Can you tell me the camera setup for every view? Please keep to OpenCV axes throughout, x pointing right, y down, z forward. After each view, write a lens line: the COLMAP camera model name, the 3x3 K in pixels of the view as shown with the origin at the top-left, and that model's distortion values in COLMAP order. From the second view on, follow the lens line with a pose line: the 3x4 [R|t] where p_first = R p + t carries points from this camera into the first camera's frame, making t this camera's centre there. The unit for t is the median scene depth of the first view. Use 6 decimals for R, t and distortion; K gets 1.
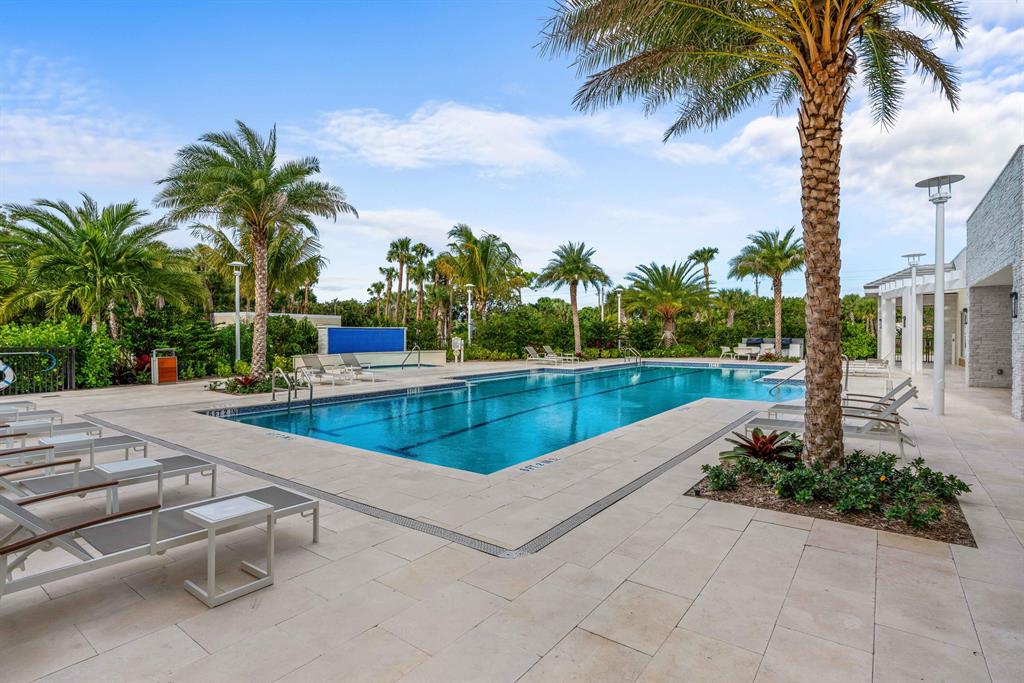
lens RADIAL K [[513.6, 0, 509.6], [0, 513.6, 335.4], [0, 0, 1]] dist [-0.002006, -0.000135]
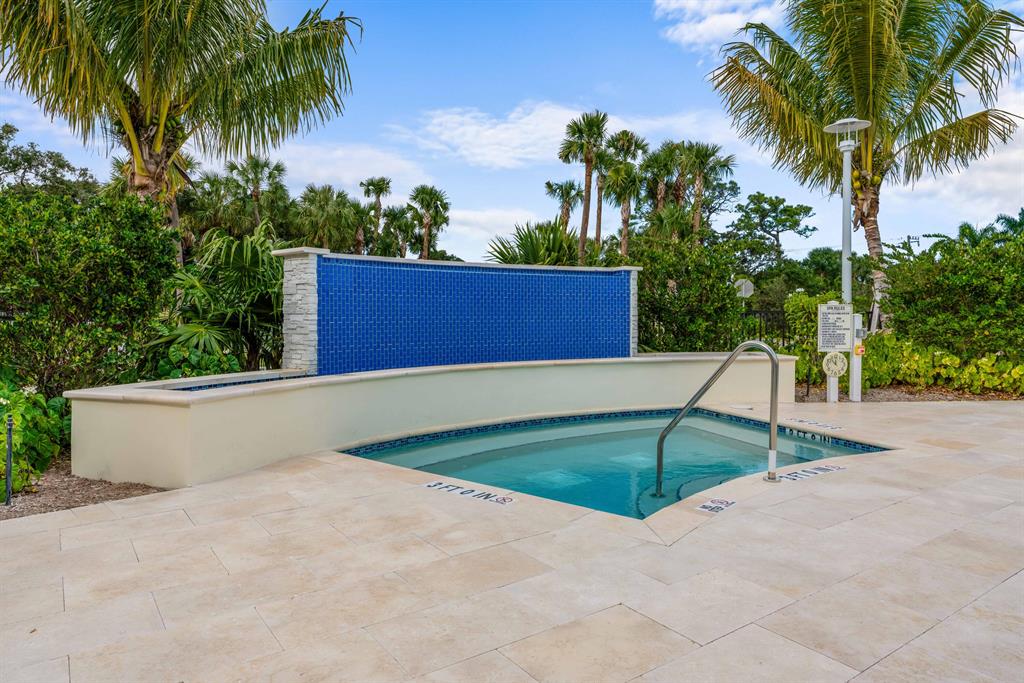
lens RADIAL K [[654.1, 0, 511.6], [0, 654.1, 337.5], [0, 0, 1]] dist [-0.001163, -0.000016]
pose [[0.953454, 0.009257, -0.301396, -0.086228], [0.001293, 0.999394, 0.034788, 0.005283], [0.301535, -0.033558, 0.952864, 0.353878]]
